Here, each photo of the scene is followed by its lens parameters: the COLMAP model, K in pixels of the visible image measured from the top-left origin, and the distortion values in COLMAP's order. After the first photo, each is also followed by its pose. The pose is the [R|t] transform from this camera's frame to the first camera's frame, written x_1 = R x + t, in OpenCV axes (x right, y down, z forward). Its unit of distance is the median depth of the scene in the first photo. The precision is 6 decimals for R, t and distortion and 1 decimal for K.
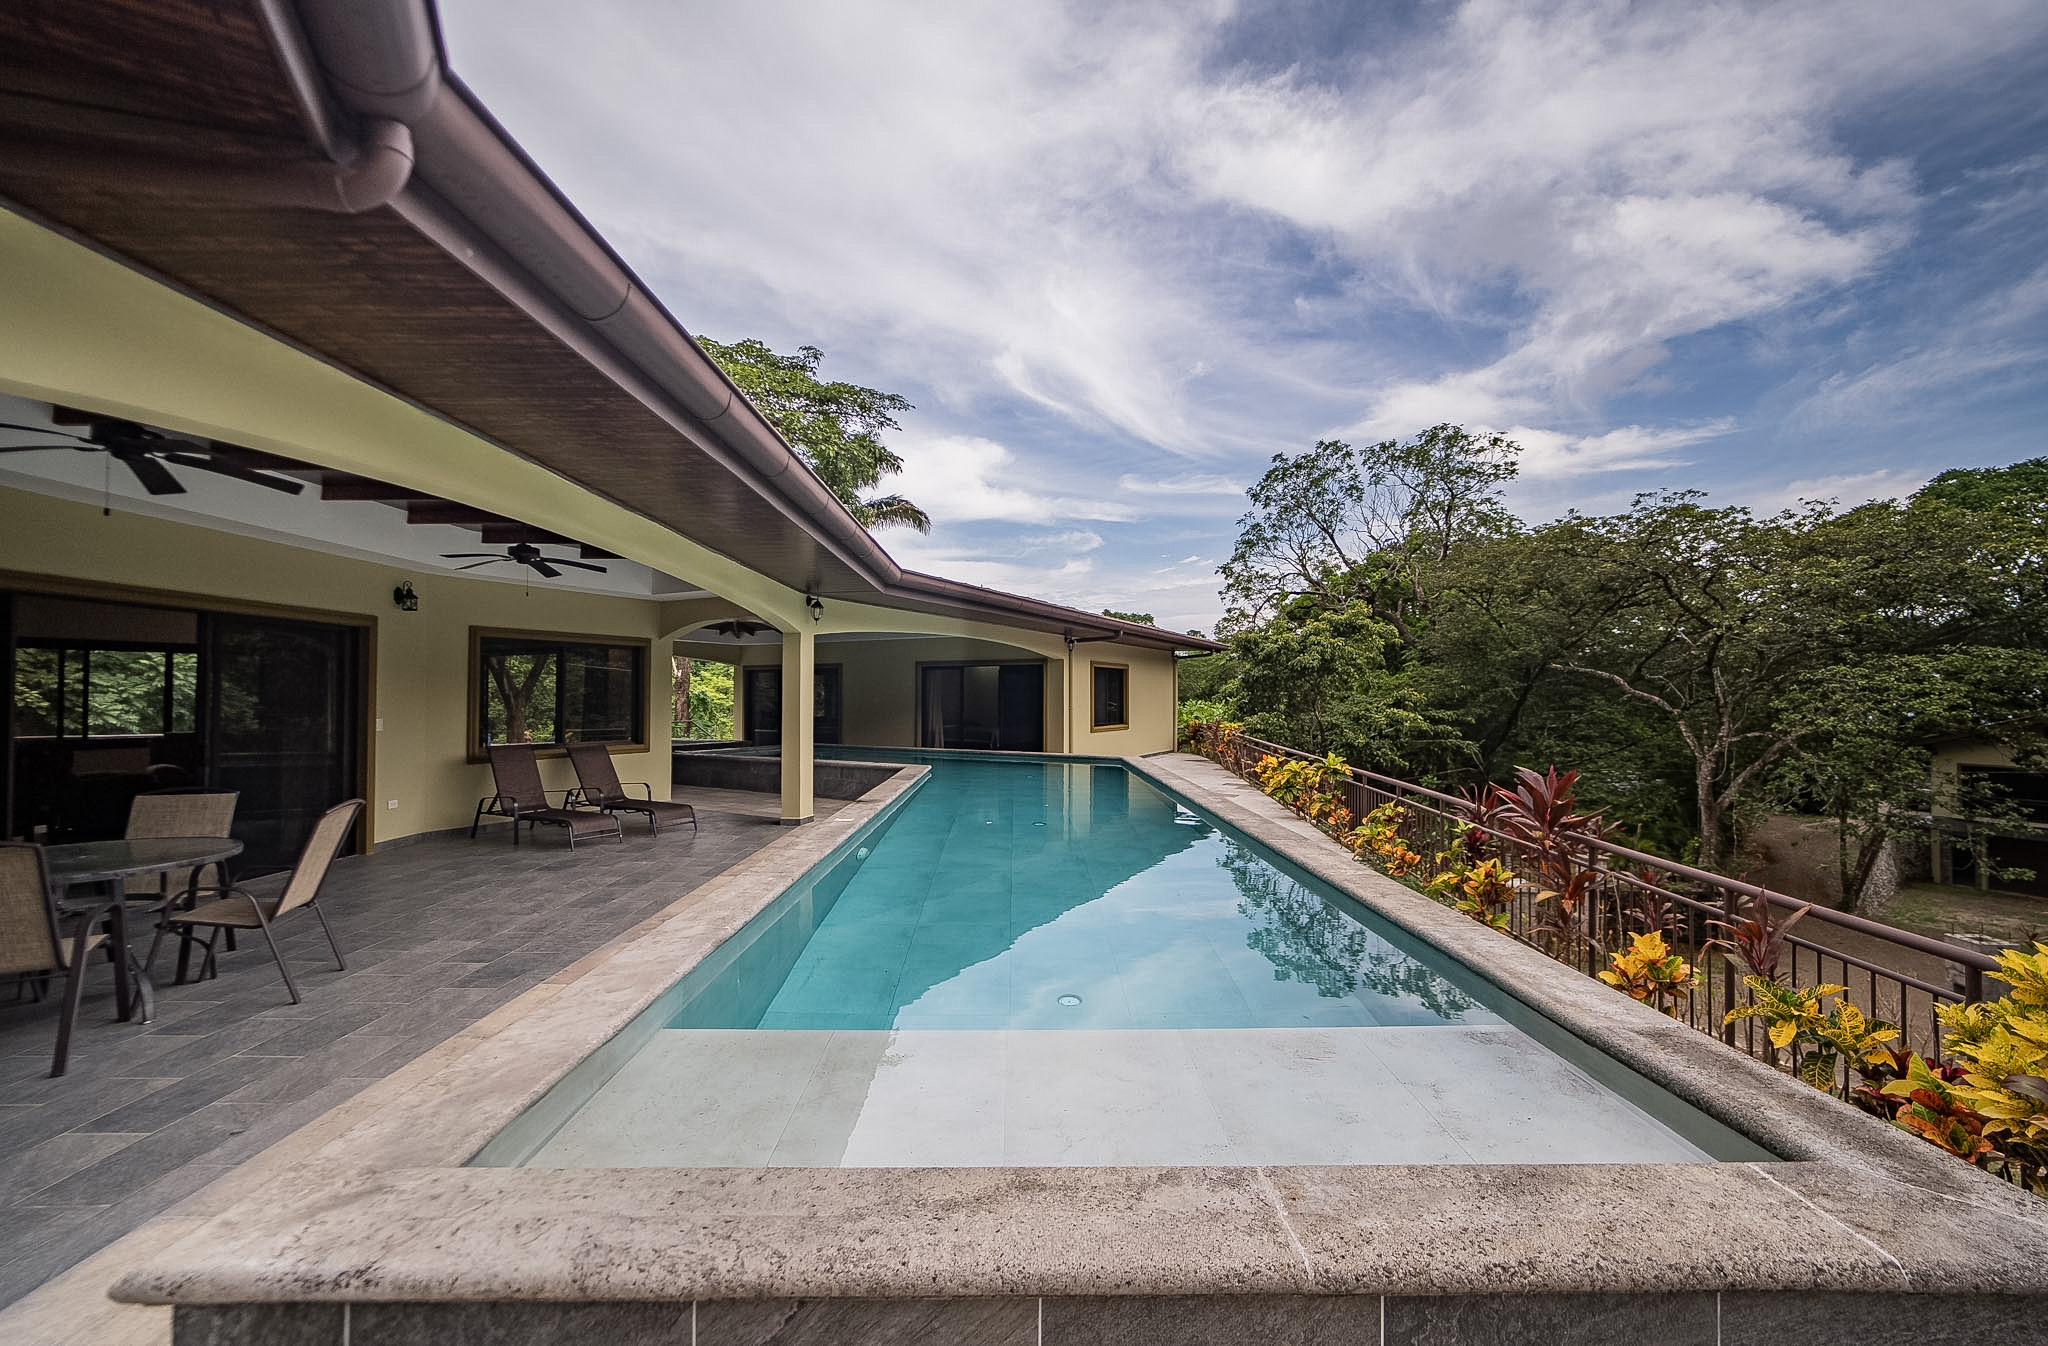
lens RADIAL K [[813.6, 0, 1024.6], [0, 813.6, 690.9], [0, 0, 1]] dist [-0.000511, -0.000436]
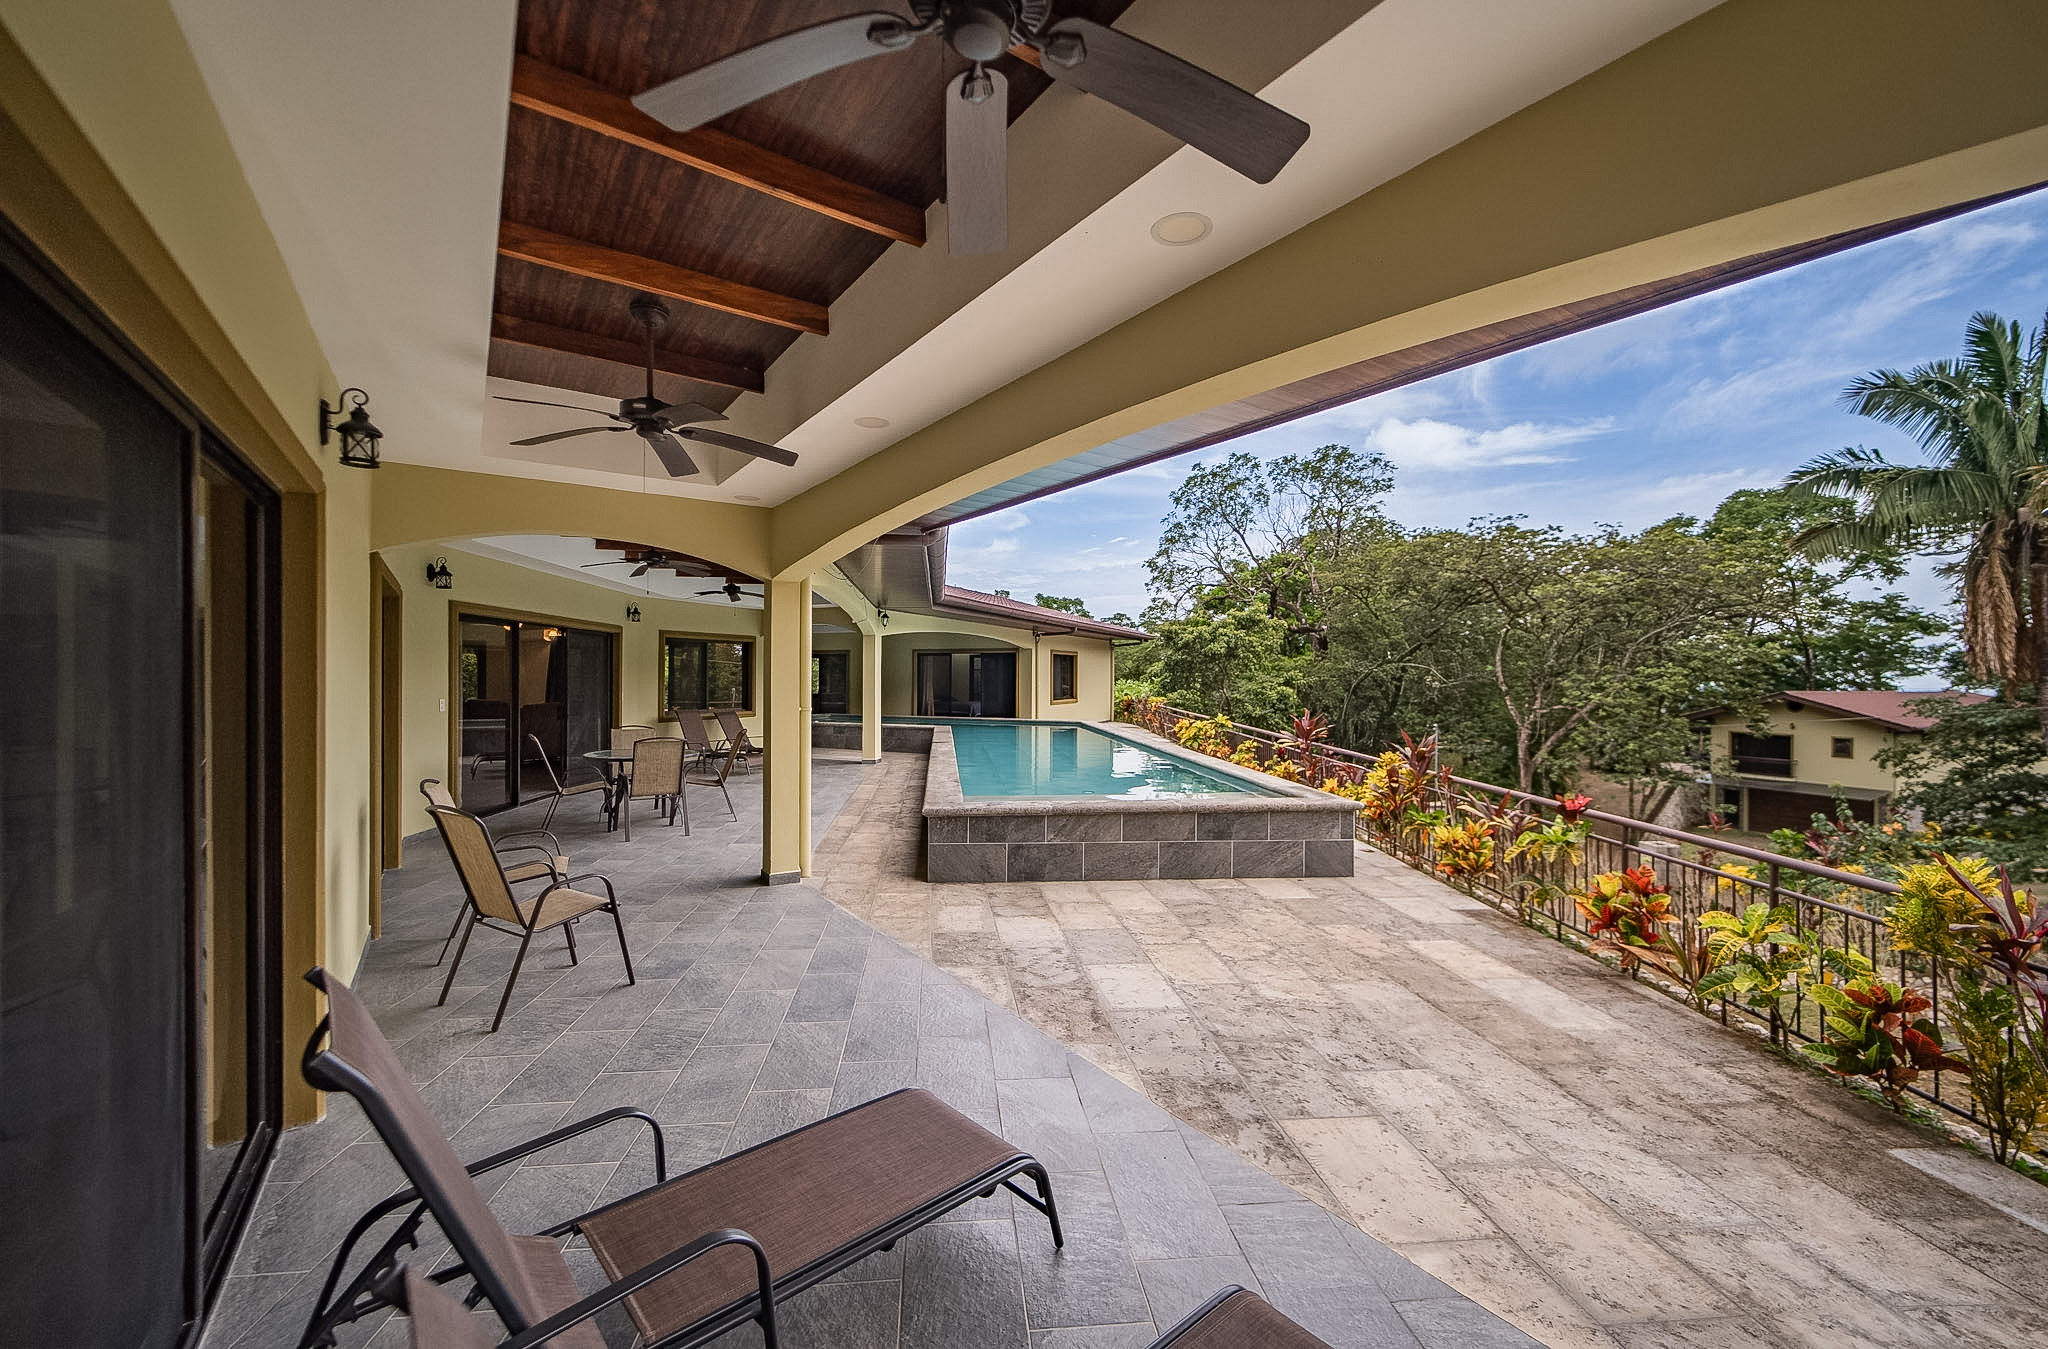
lens RADIAL K [[826.5, 0, 1024.0], [0, 826.5, 674.5], [0, 0, 1]] dist [0.008799, 0.000089]
pose [[0.995734, 0.001820, 0.092254, -0.055491], [-0.002345, 0.999982, 0.005587, -0.002937], [-0.092242, -0.005780, 0.995720, -0.207210]]
